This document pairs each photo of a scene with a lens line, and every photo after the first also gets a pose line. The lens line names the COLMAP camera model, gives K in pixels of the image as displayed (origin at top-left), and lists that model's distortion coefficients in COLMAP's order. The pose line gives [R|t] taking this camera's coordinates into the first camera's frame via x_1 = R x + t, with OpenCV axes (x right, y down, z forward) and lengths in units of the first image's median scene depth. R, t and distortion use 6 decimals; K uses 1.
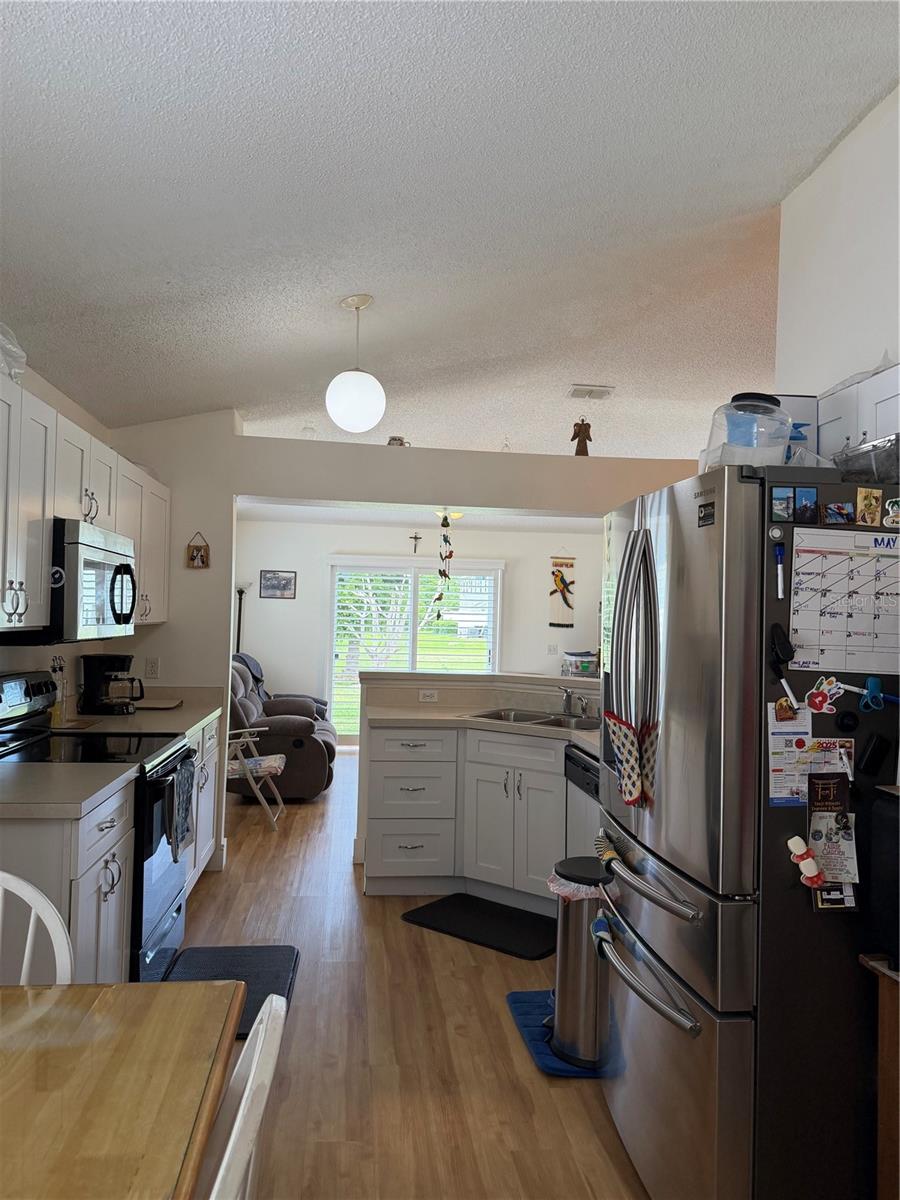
lens RADIAL K [[831.4, 0, 450.0], [0, 831.4, 600.0], [0, 0, 1]] dist [0.122270, -0.156046]
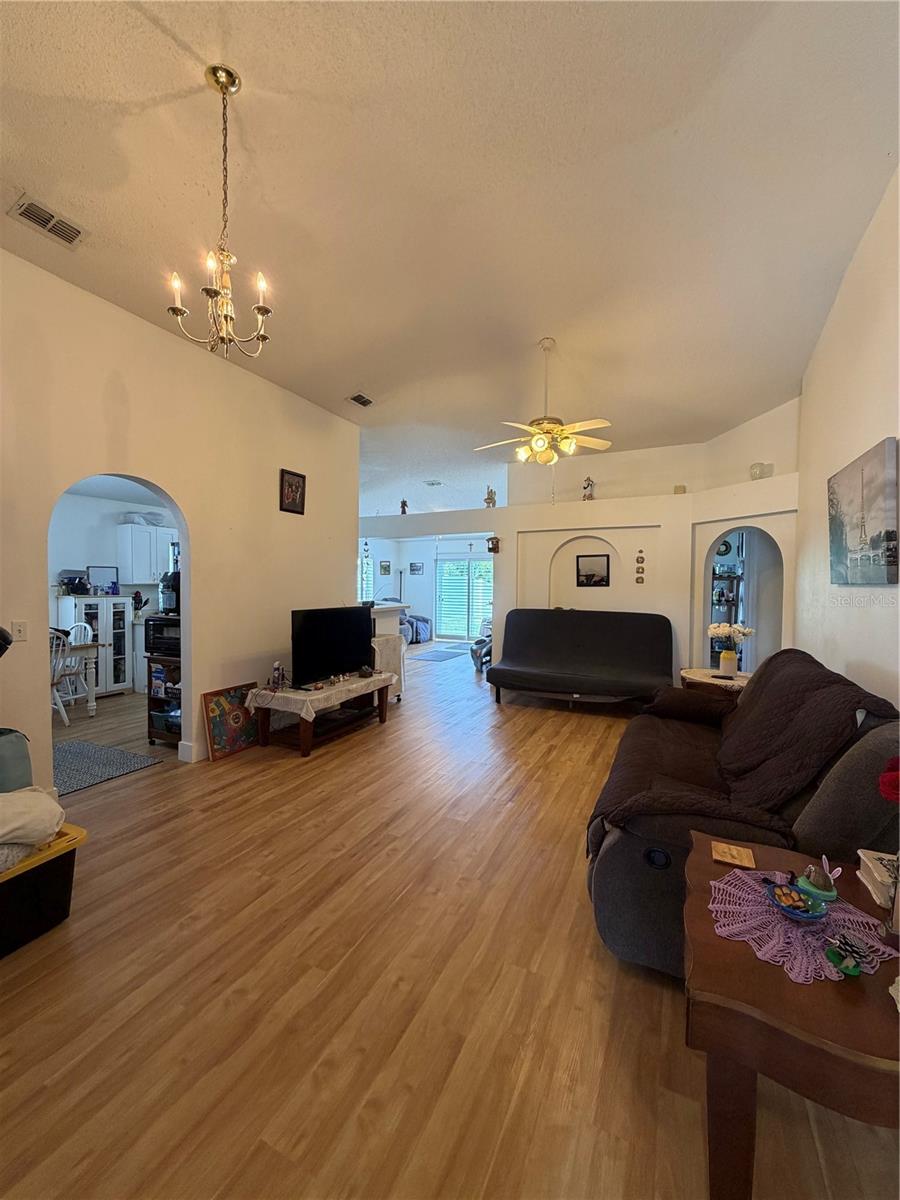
lens RADIAL K [[479.4, 0, 449.8], [0, 479.4, 597.1], [0, 0, 1]] dist [0.000799, -0.000041]
pose [[0.840824, -0.007095, -0.541262, 1.047390], [0.030014, 0.998987, 0.033530, 0.032336], [0.540476, -0.044438, 0.840185, -0.141053]]
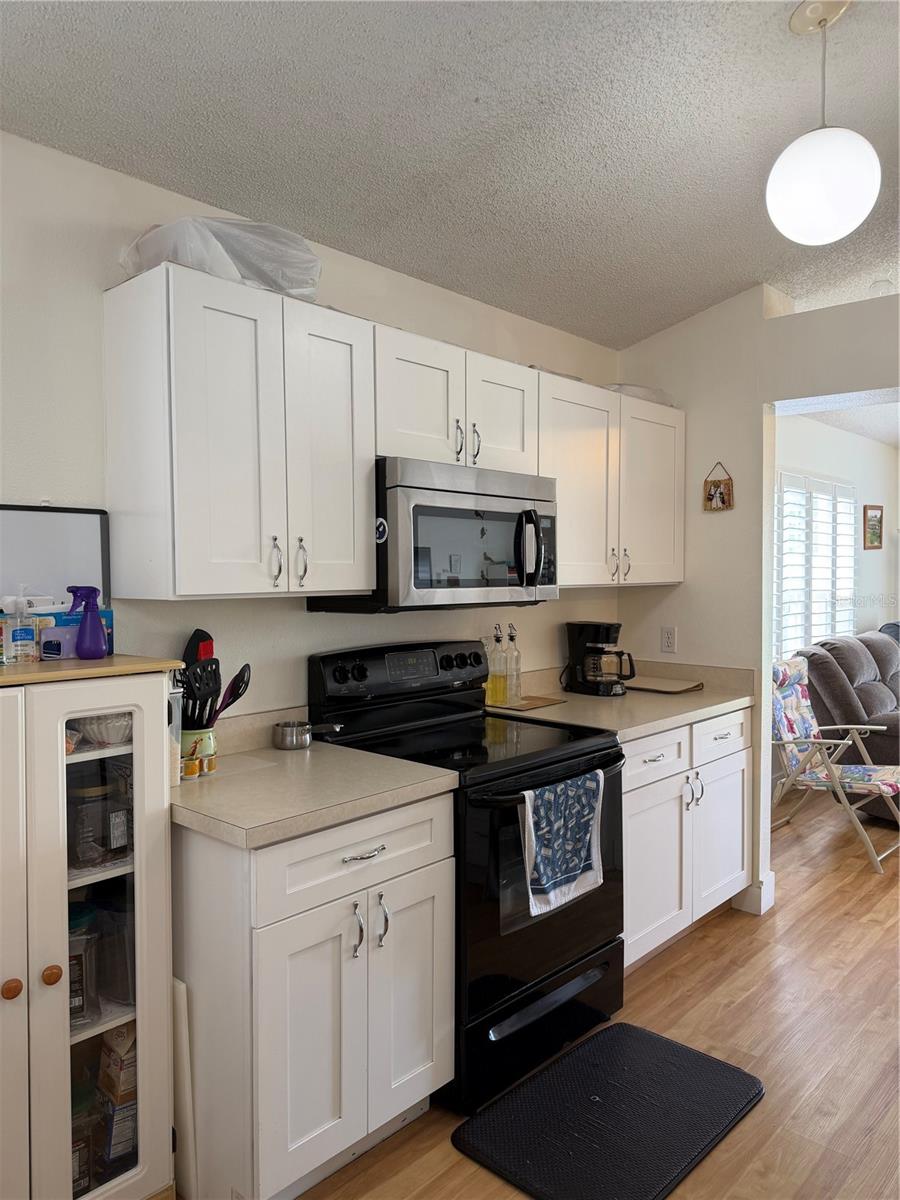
lens RADIAL K [[831.4, 0, 450.0], [0, 831.4, 600.0], [0, 0, 1]] dist [0.122270, -0.156046]
pose [[0.654047, -0.004122, -0.756443, 0.102878], [0.038522, 0.998869, 0.027864, 0.011055], [0.755473, -0.047364, 0.653466, 0.283724]]
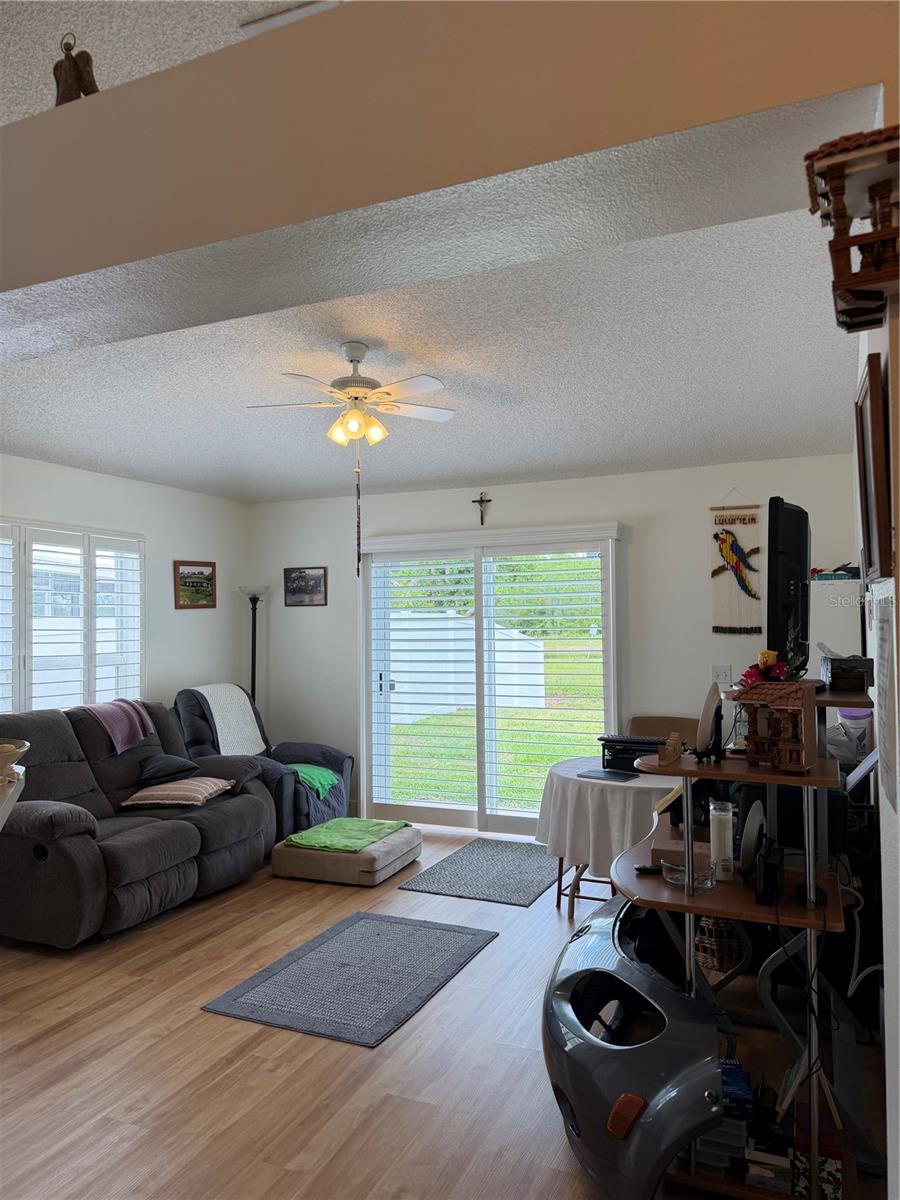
lens RADIAL K [[831.4, 0, 450.0], [0, 831.4, 600.0], [0, 0, 1]] dist [0.122270, -0.156046]
pose [[0.862180, -0.051387, -0.503989, 0.456705], [0.045475, 0.998676, -0.024032, 0.027572], [0.504557, -0.002199, 0.863376, 0.779233]]
